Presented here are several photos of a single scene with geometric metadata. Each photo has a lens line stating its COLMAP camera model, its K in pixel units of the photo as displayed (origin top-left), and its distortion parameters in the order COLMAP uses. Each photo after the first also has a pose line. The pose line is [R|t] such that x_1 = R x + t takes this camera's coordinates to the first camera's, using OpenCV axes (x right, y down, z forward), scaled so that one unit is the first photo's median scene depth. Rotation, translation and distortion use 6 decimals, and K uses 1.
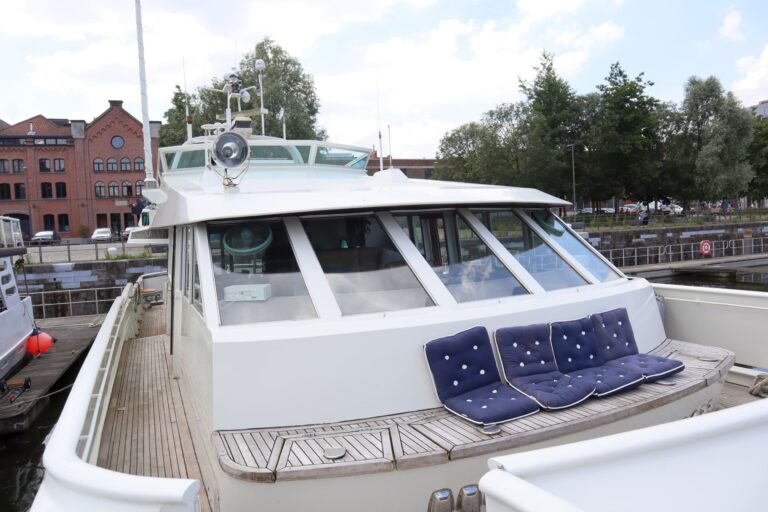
lens RADIAL K [[541.8, 0, 386.0], [0, 541.8, 253.2], [0, 0, 1]] dist [-0.077860, 0.035073]
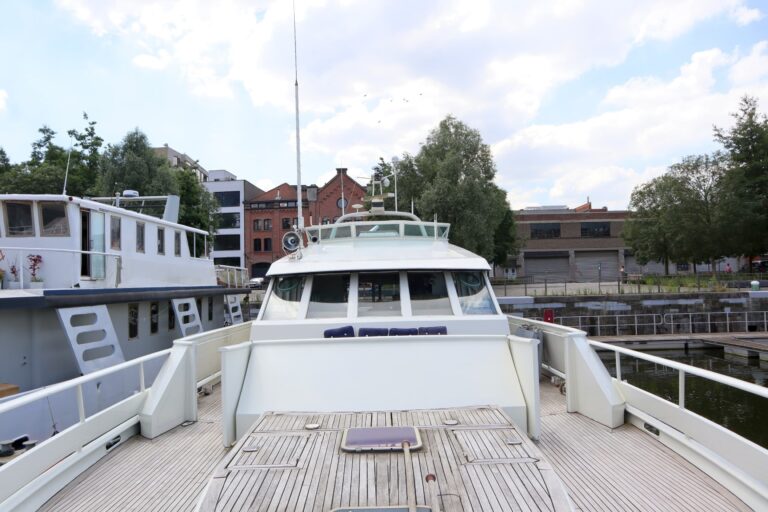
lens RADIAL K [[541.8, 0, 381.0], [0, 541.8, 259.0], [0, 0, 1]] dist [-0.077860, 0.035073]
pose [[0.916628, 0.005482, -0.399704, 0.073483], [-0.038763, 0.996413, -0.075228, 0.001385], [0.397858, 0.084450, 0.913552, -0.069464]]
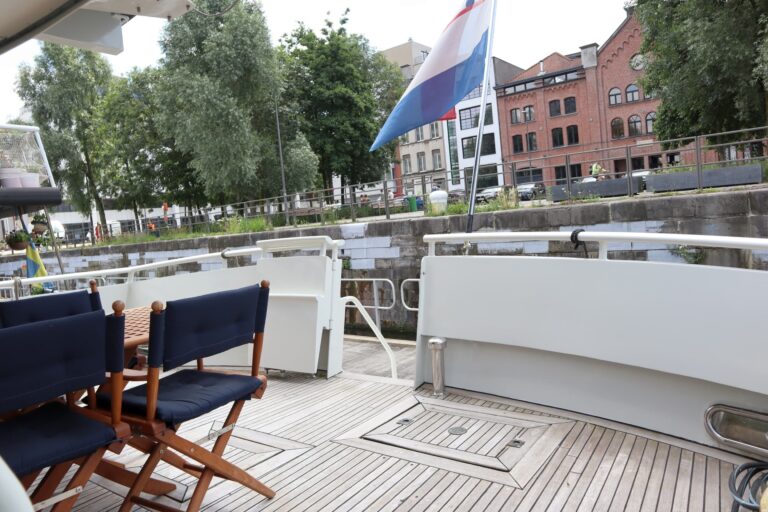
lens RADIAL K [[541.8, 0, 380.8], [0, 541.8, 252.7], [0, 0, 1]] dist [-0.077860, 0.035073]
pose [[0.526734, 0.046376, -0.848764, -0.066432], [0.017390, 0.997714, 0.065307, 0.007432], [0.849853, -0.049159, 0.524723, 0.388008]]
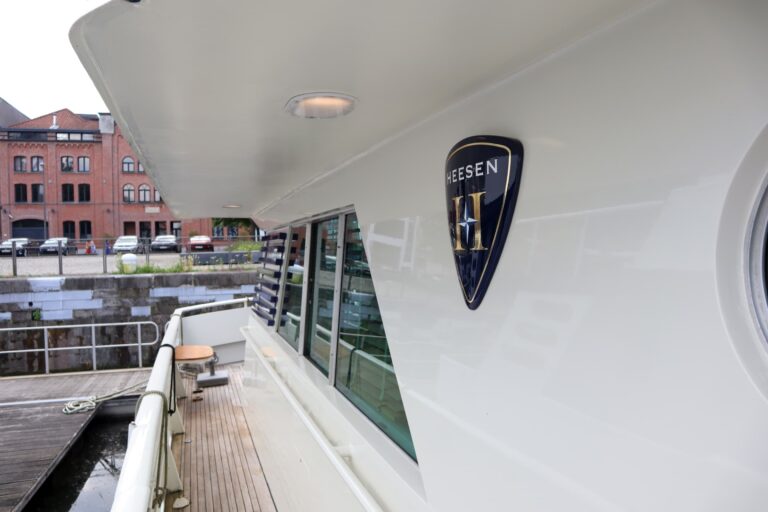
lens RADIAL K [[541.8, 0, 383.8], [0, 541.8, 249.8], [0, 0, 1]] dist [-0.077860, 0.035073]
pose [[0.998328, 0.018271, -0.054835, -0.105958], [-0.020850, 0.998685, -0.046843, 0.004185], [0.053907, 0.047908, 0.997396, 0.226639]]
